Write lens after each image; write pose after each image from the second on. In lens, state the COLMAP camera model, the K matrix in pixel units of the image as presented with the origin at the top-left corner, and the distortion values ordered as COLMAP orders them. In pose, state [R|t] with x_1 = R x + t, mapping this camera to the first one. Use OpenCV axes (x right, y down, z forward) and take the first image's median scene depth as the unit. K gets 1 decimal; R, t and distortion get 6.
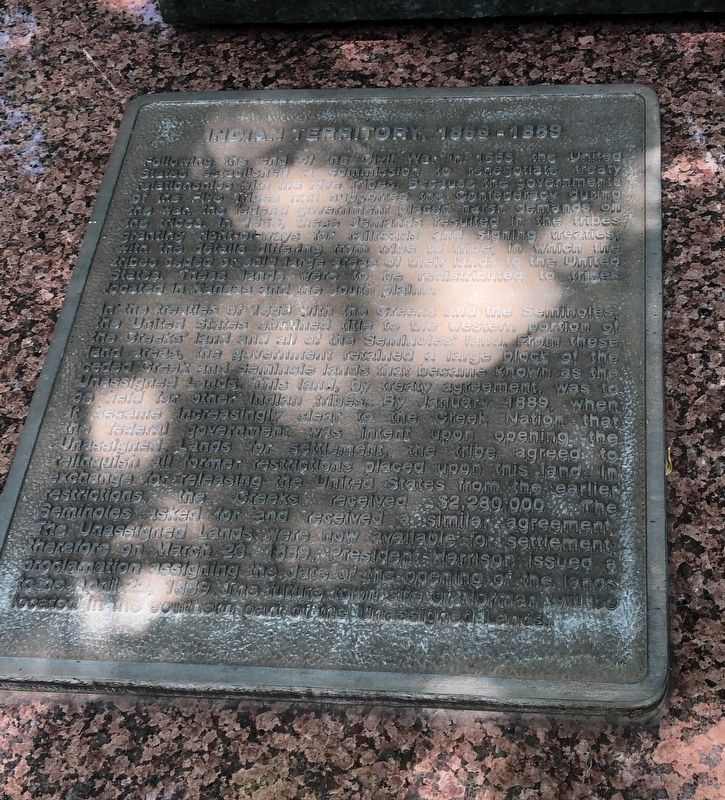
lens RADIAL K [[1338.4, 0, 362.4], [0, 1338.4, 399.5], [0, 0, 1]] dist [0.065576, 0.000000]
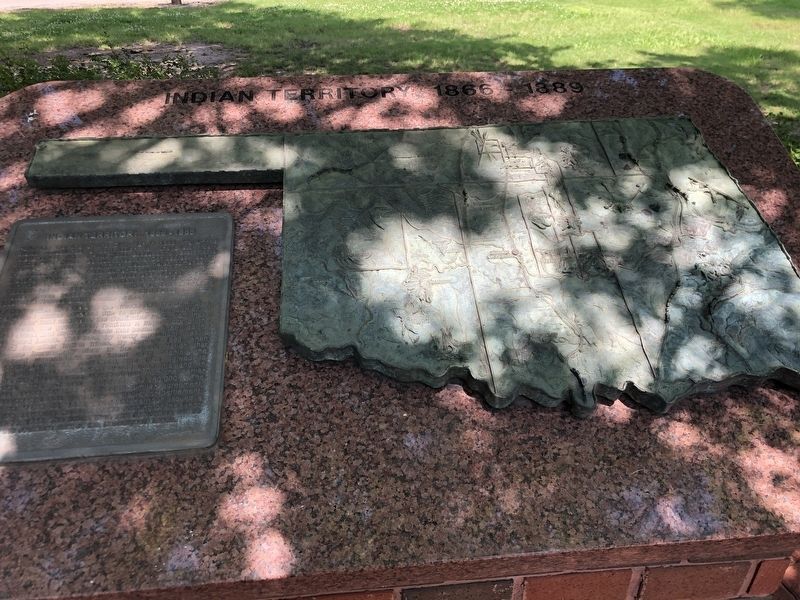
lens RADIAL K [[652.6, 0, 400.4], [0, 652.6, 300.5], [0, 0, 1]] dist [0.004044, 0.005079]
pose [[0.964529, -0.063440, 0.256240, 0.256384], [0.062235, 0.997979, 0.012818, -0.071950], [-0.256536, 0.003584, 0.966528, -0.435442]]
